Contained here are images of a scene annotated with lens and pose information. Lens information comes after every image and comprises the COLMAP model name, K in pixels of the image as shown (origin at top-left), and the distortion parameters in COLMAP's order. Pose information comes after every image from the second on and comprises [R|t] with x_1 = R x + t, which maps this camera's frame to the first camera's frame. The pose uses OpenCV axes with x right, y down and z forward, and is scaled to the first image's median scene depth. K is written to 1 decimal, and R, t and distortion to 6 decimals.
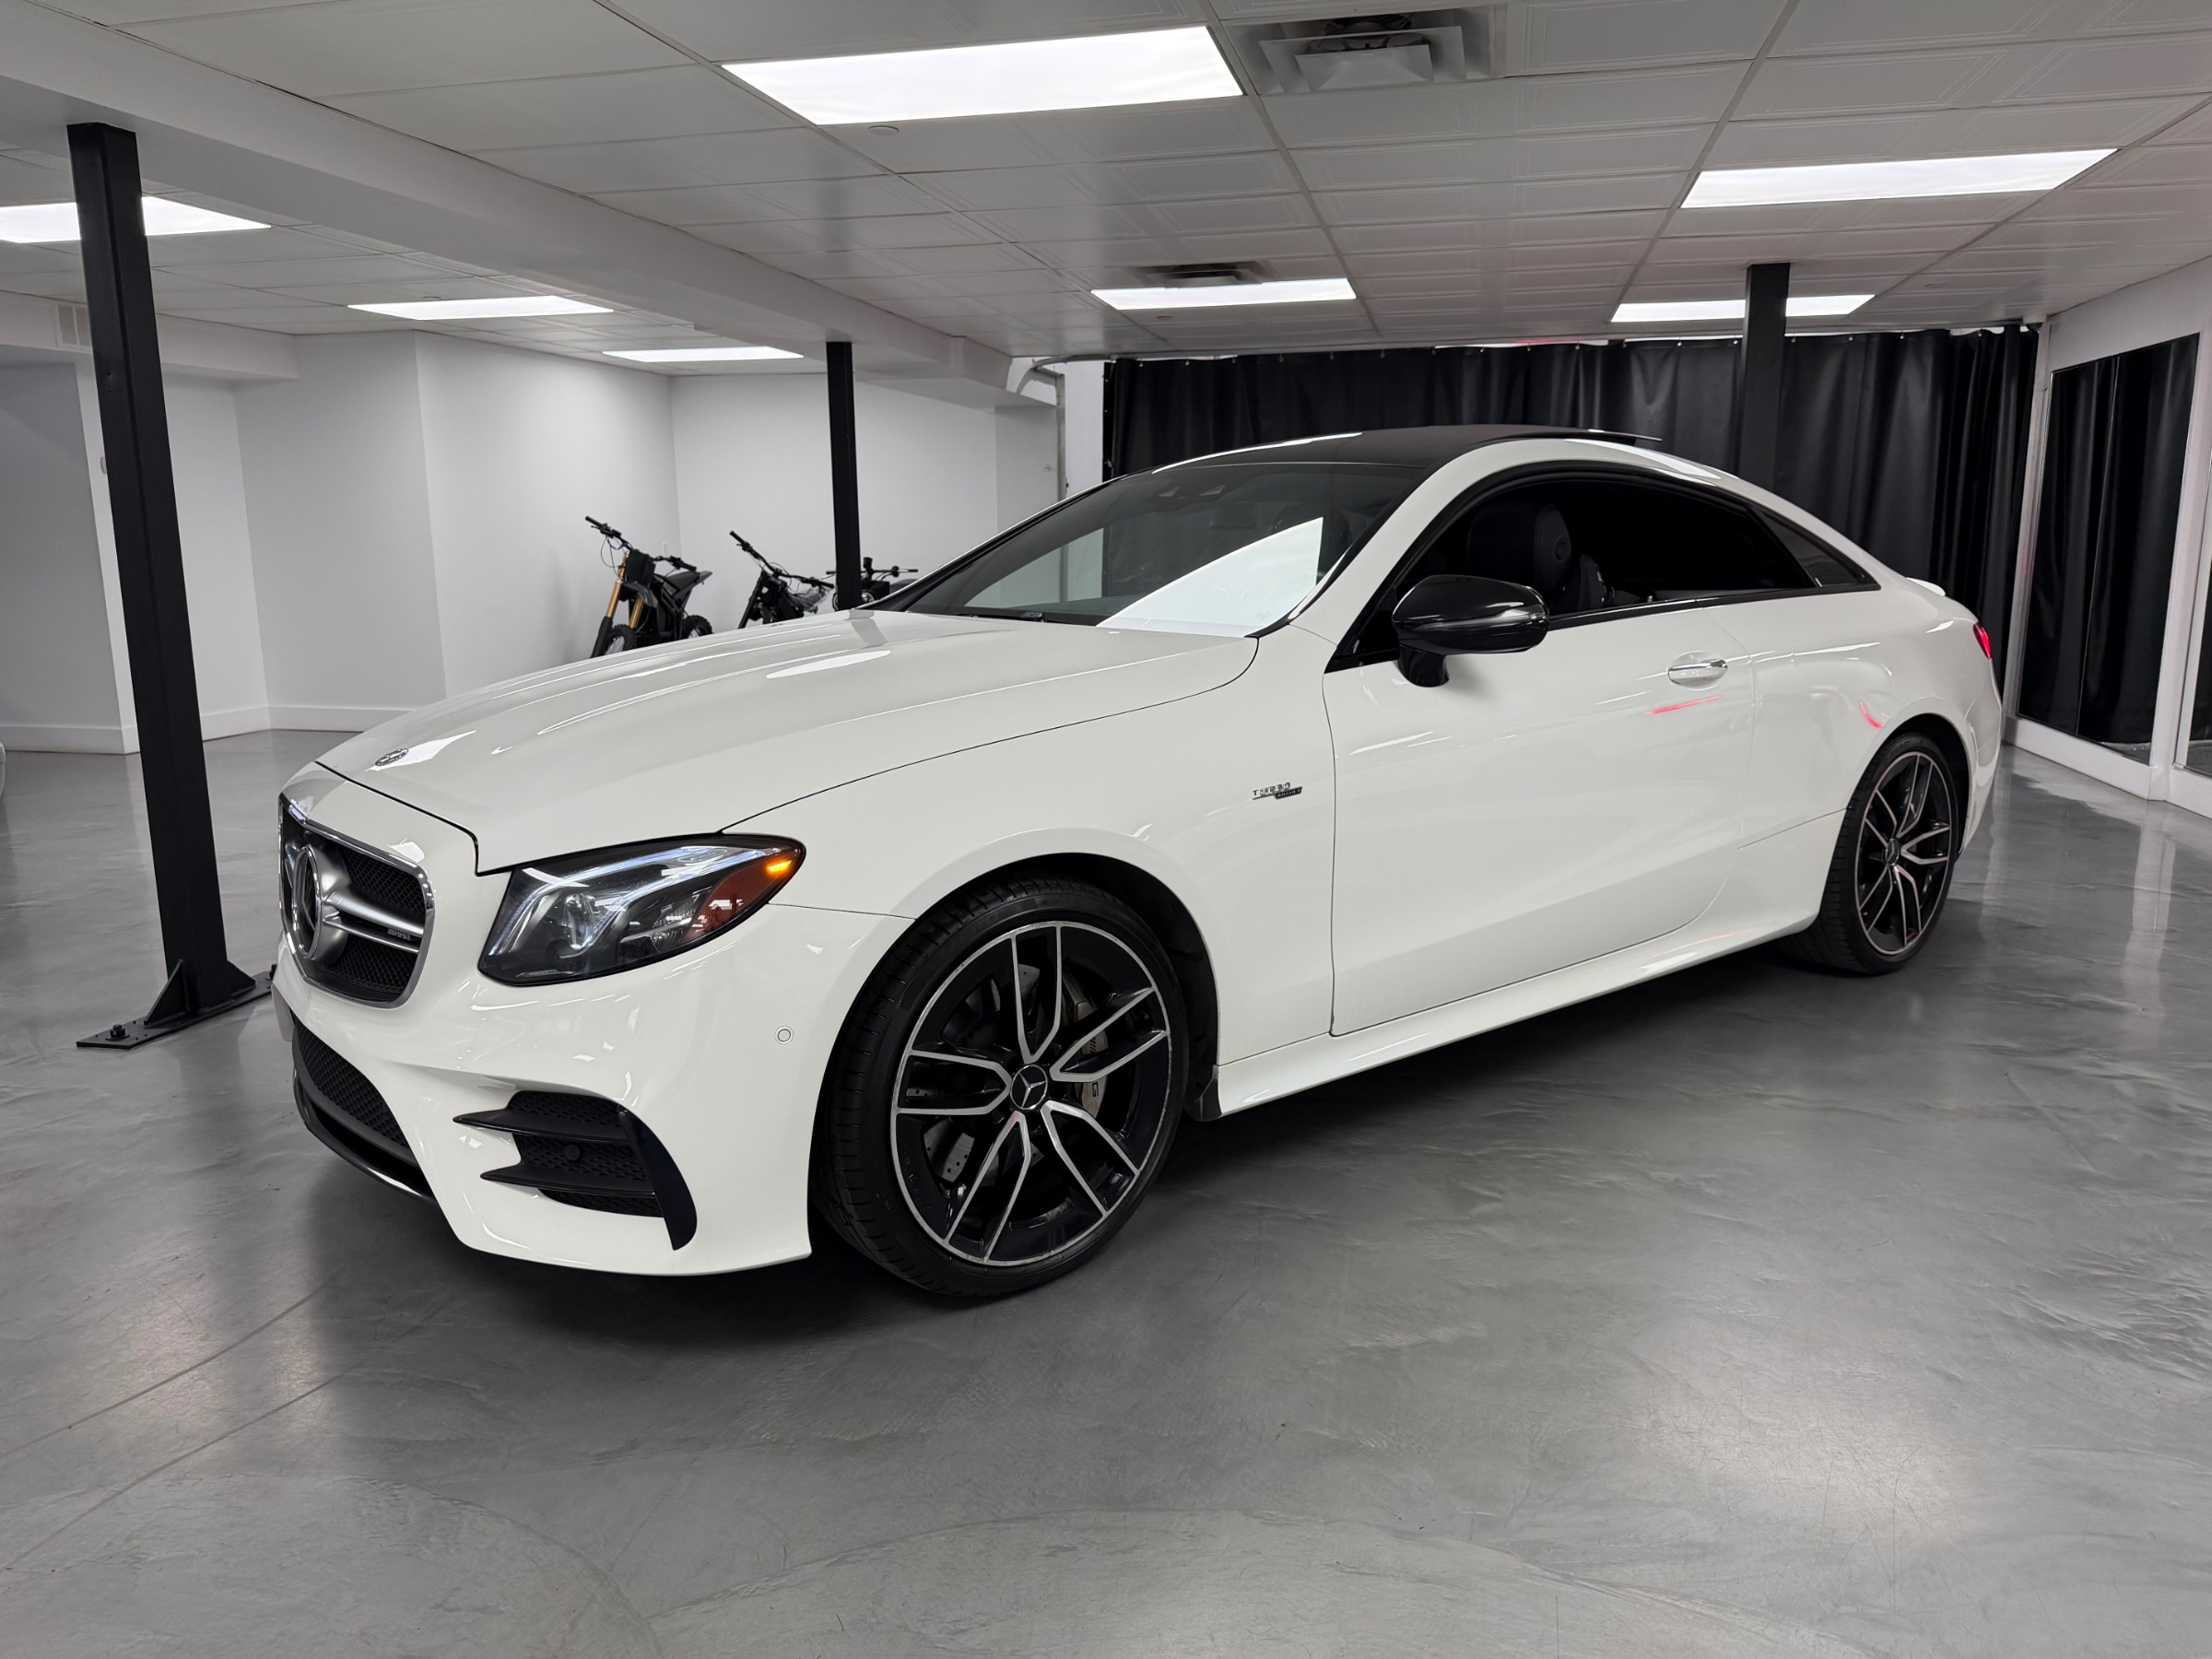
lens RADIAL K [[1583.9, 0, 1107.1], [0, 1583.9, 833.2], [0, 0, 1]] dist [0.023525, -0.004913]
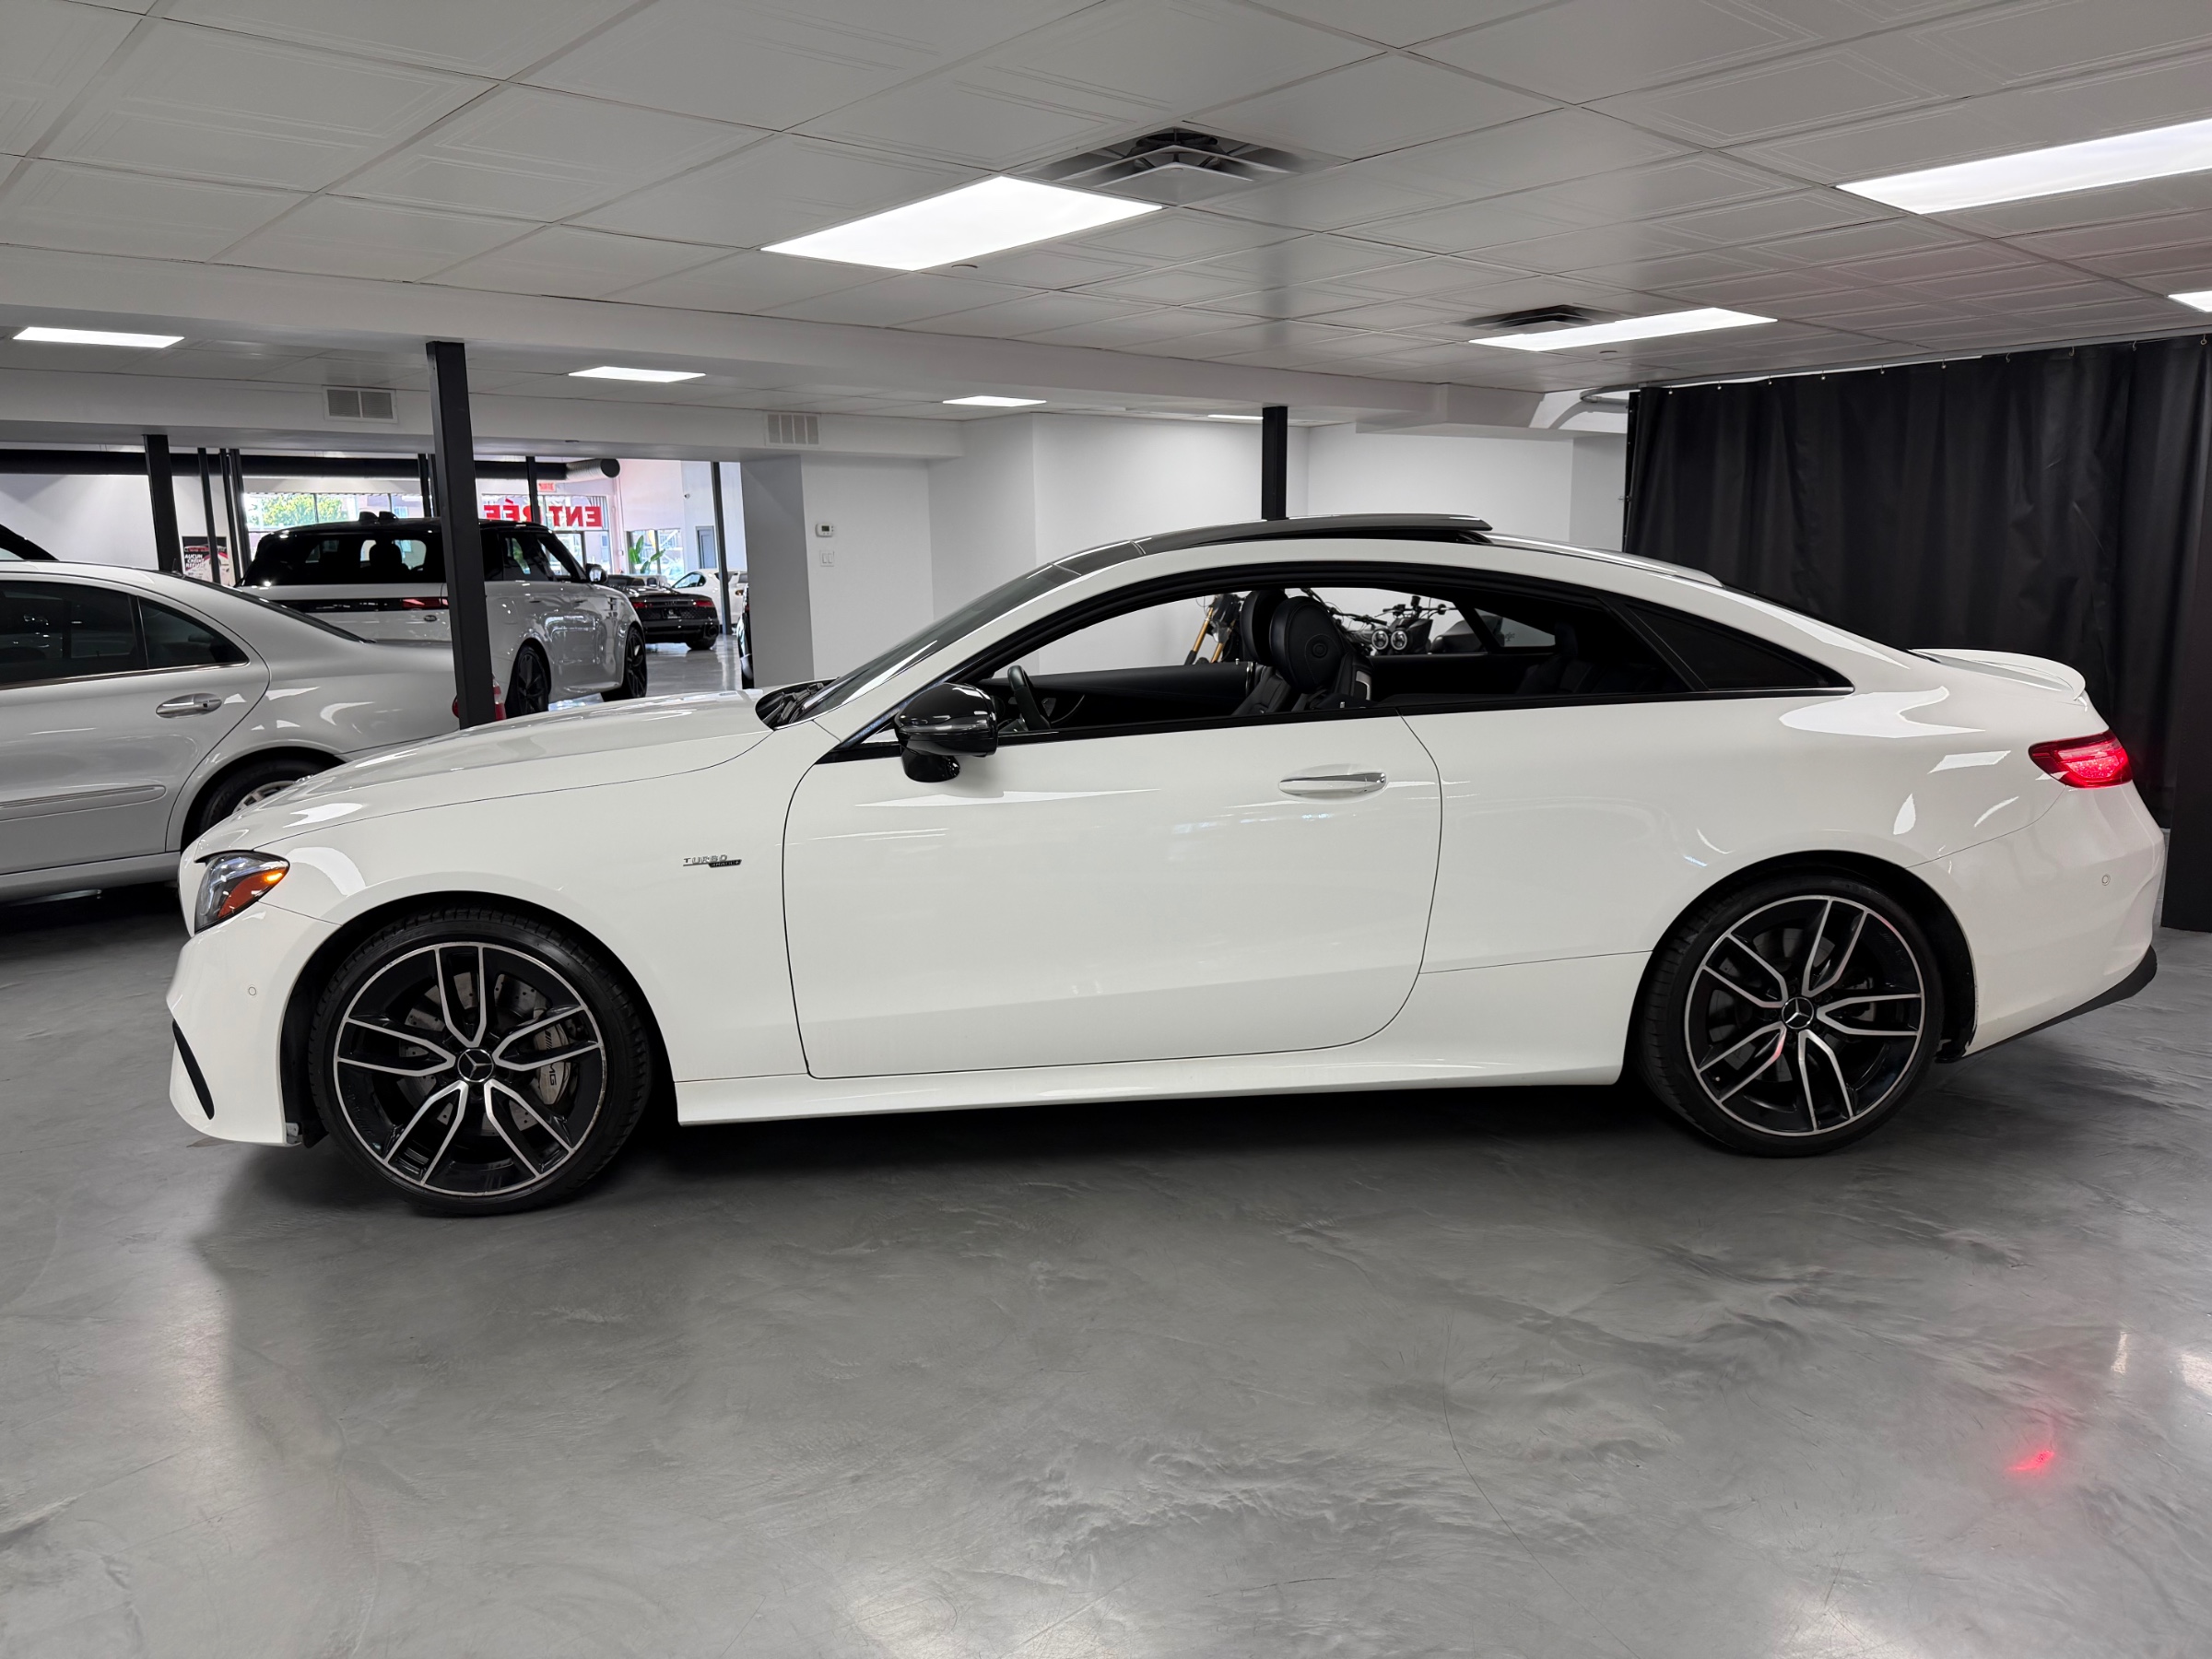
lens RADIAL K [[1583.9, 0, 1100.0], [0, 1583.9, 823.8], [0, 0, 1]] dist [0.023525, -0.004913]
pose [[0.813630, 0.086469, -0.574916, 1.022752], [-0.092014, 0.995566, 0.019517, -0.104414], [0.574055, 0.037021, 0.817979, 0.183546]]
